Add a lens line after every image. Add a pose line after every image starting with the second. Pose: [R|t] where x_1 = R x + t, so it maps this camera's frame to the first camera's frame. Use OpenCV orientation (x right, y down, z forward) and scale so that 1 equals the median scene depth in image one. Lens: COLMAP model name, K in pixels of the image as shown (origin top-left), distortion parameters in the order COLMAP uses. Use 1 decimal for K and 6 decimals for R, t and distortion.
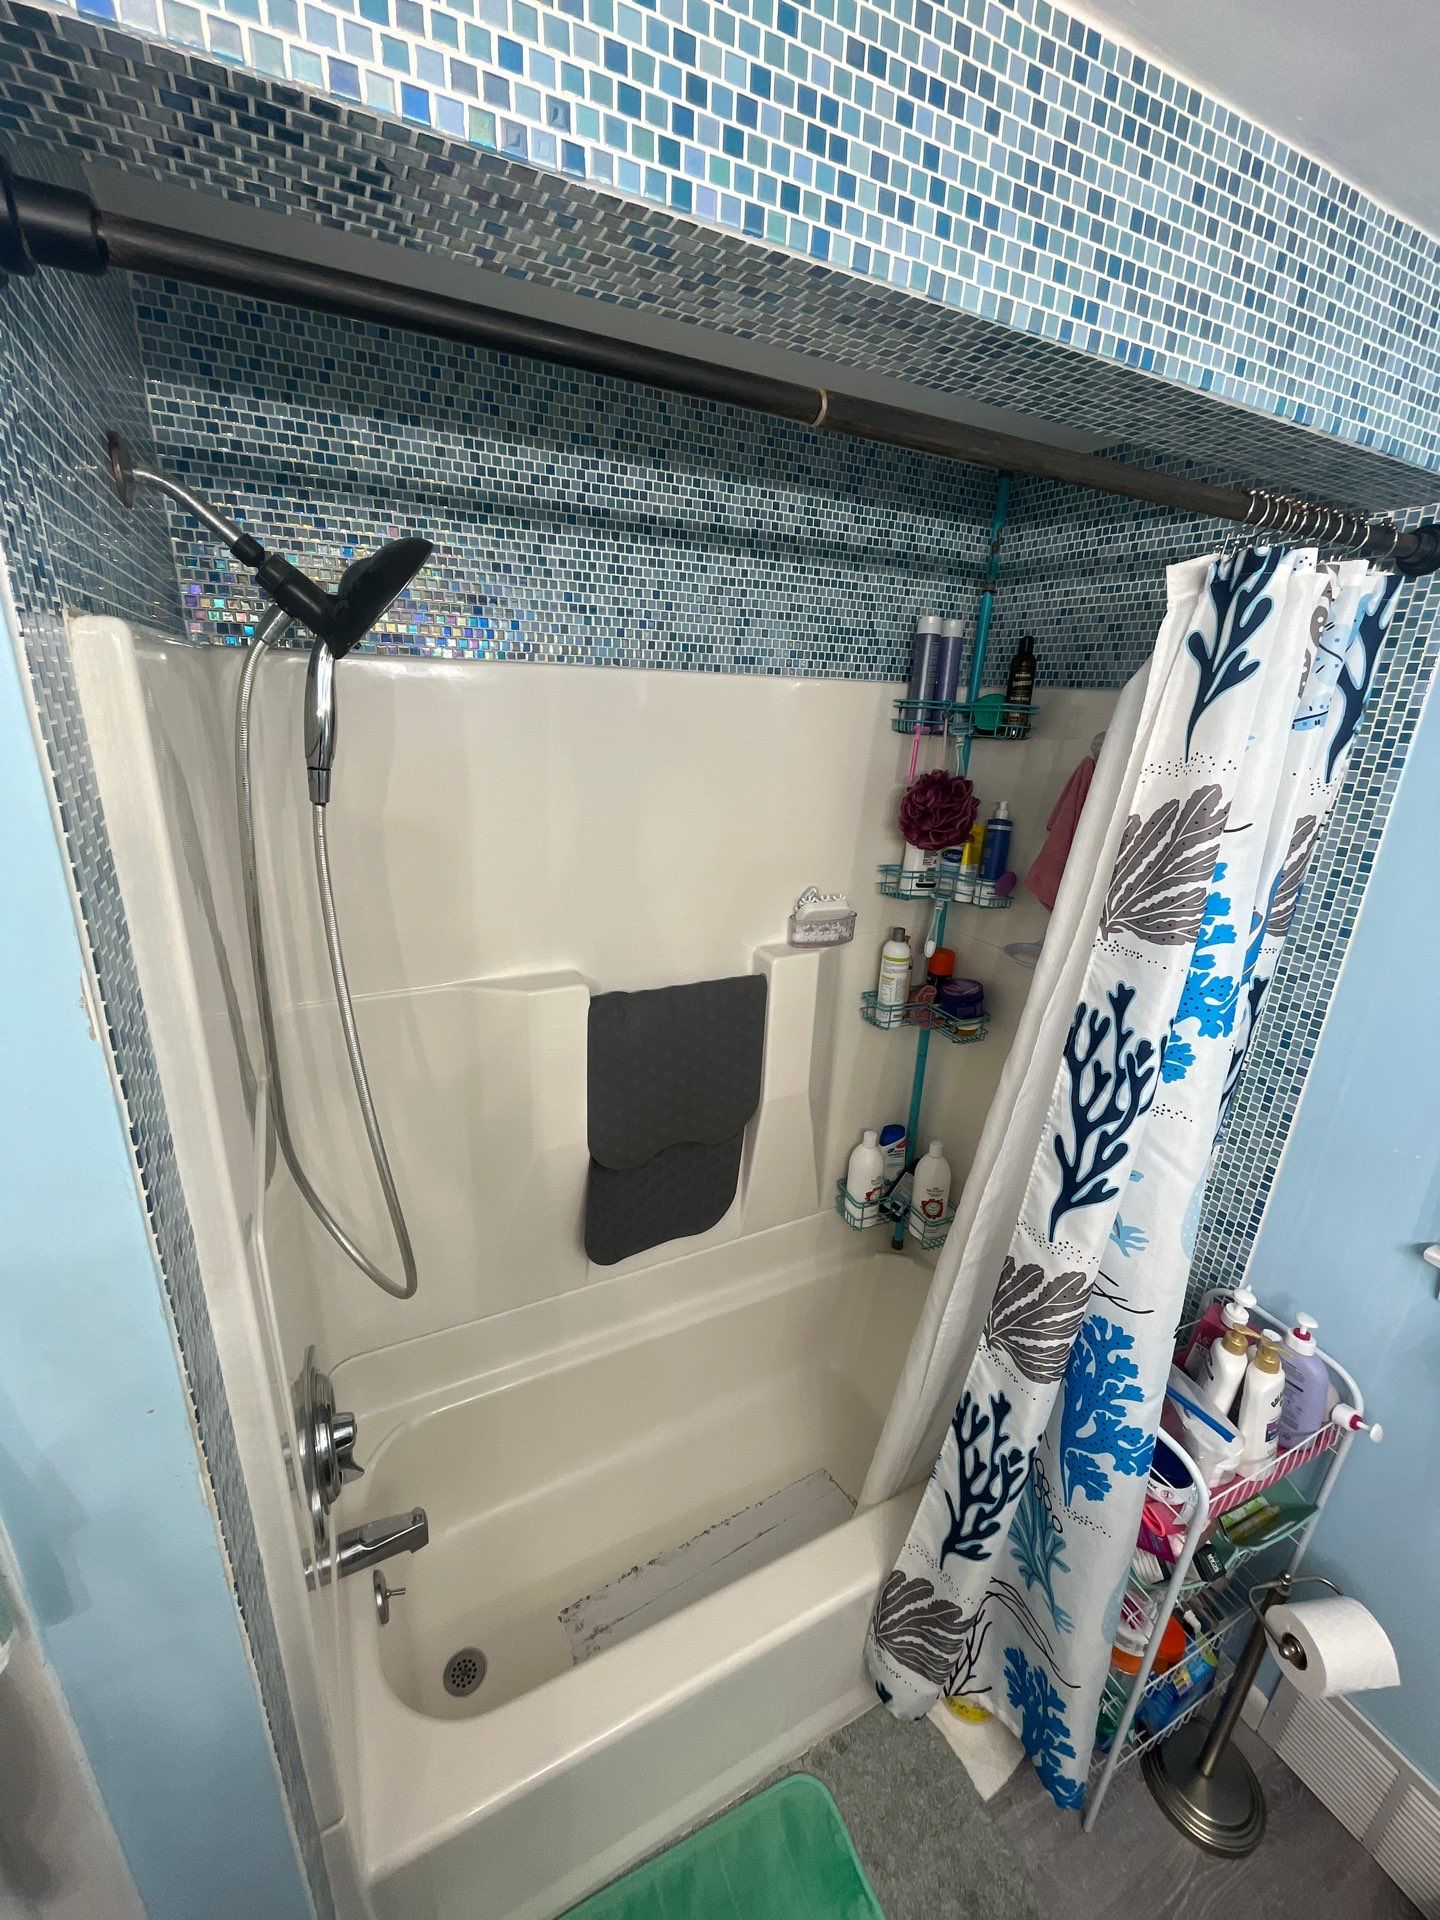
lens RADIAL K [[776.1, 0, 720.0], [0, 776.1, 960.0], [0, 0, 1]] dist [-0.004864, 0.000023]
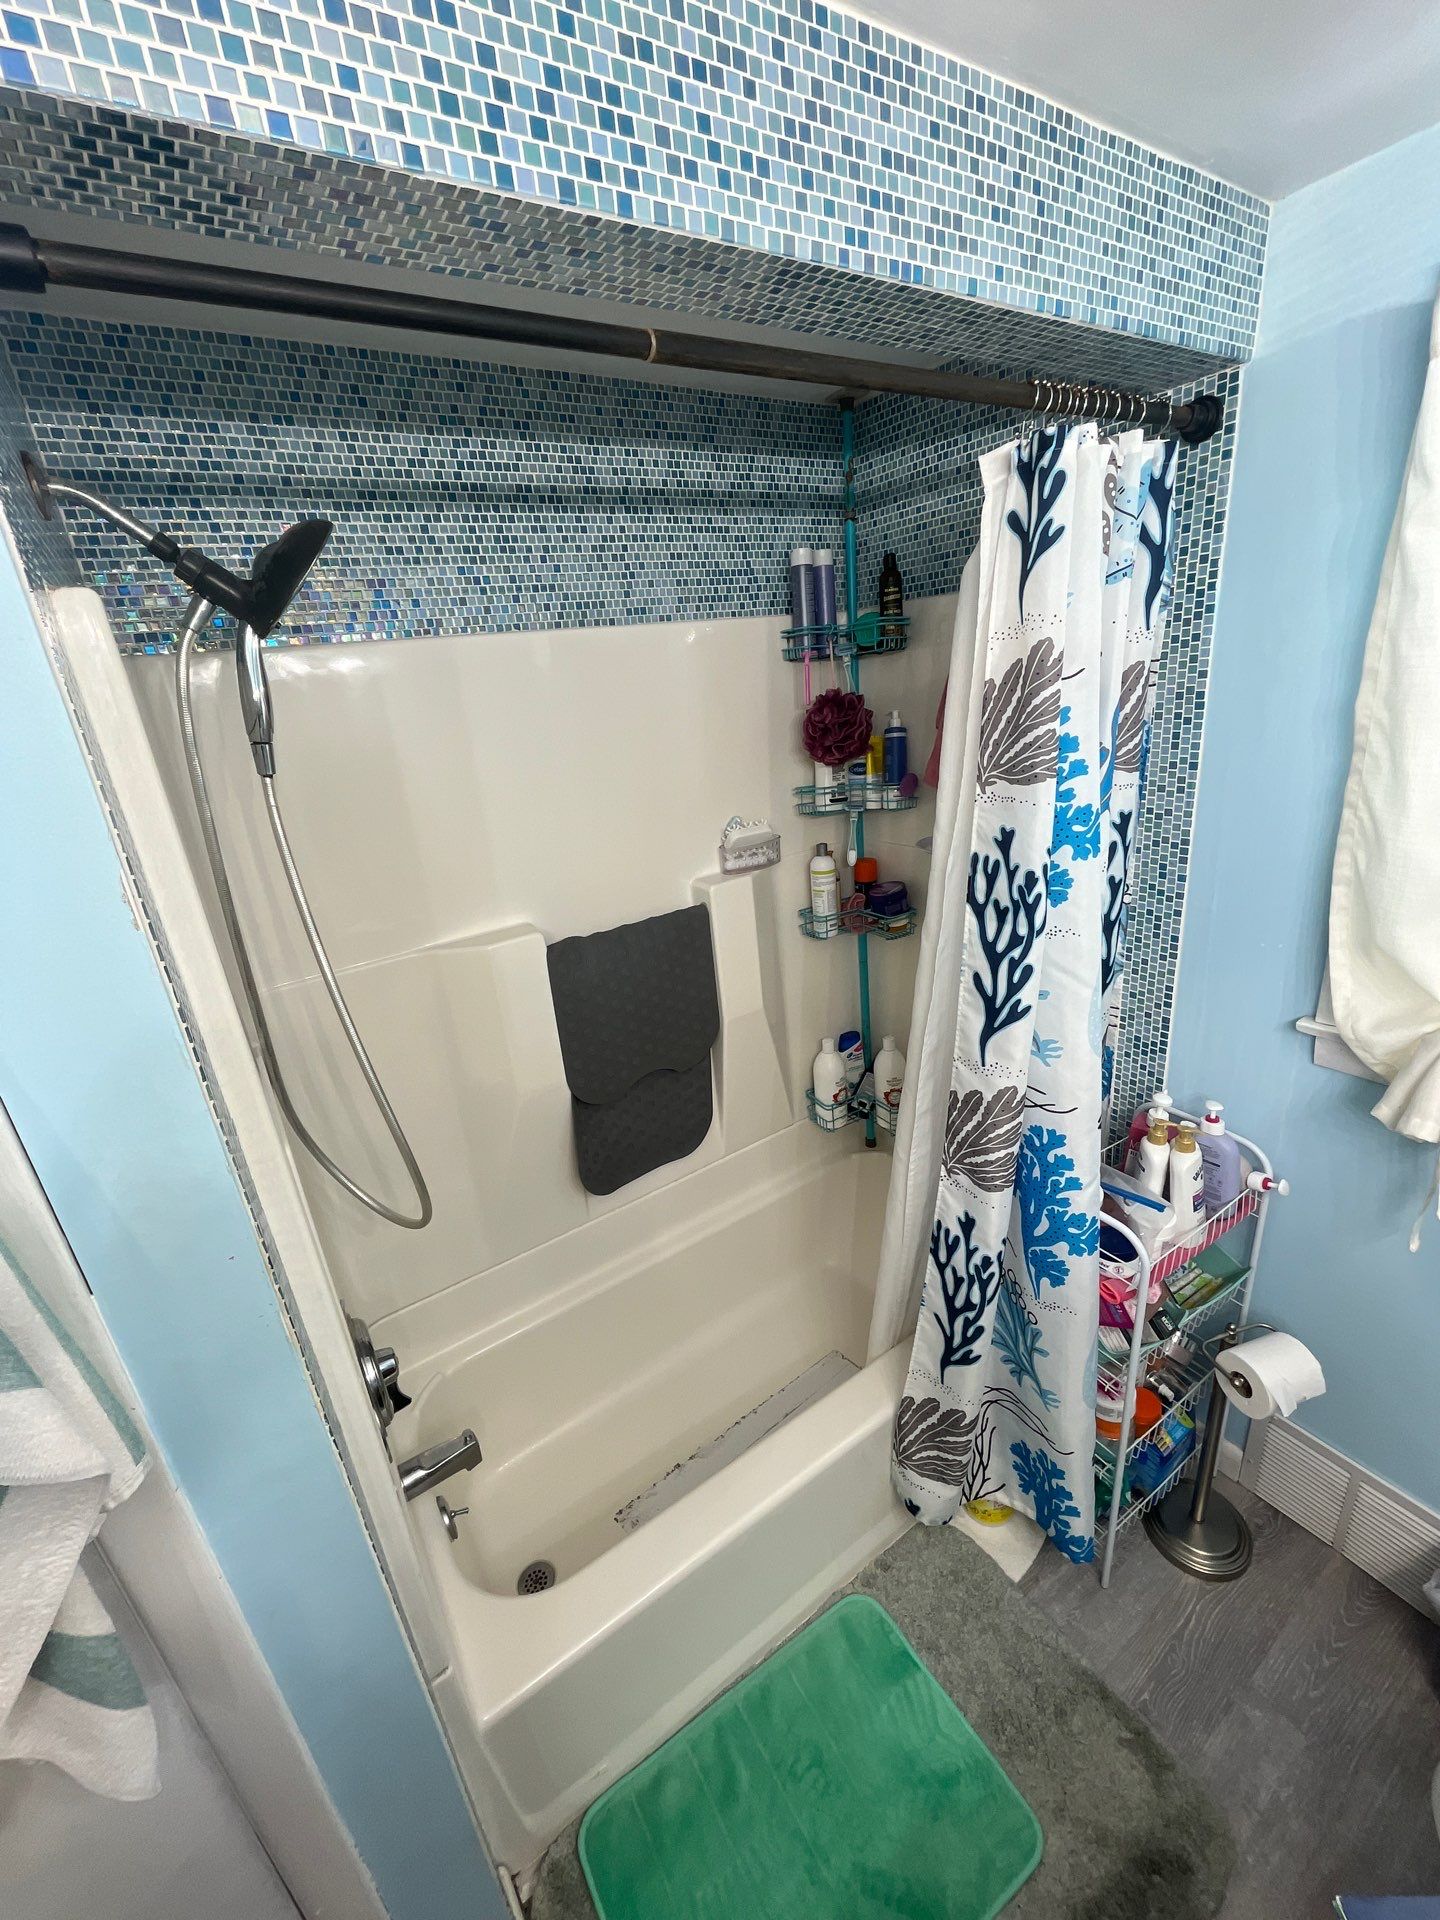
lens RADIAL K [[776.1, 0, 720.0], [0, 776.1, 960.0], [0, 0, 1]] dist [-0.004864, 0.000023]
pose [[0.984337, -0.166286, 0.058562, 0.003720], [0.165257, 0.986004, 0.022033, 0.114284], [-0.061406, -0.012011, 0.998041, -0.111613]]
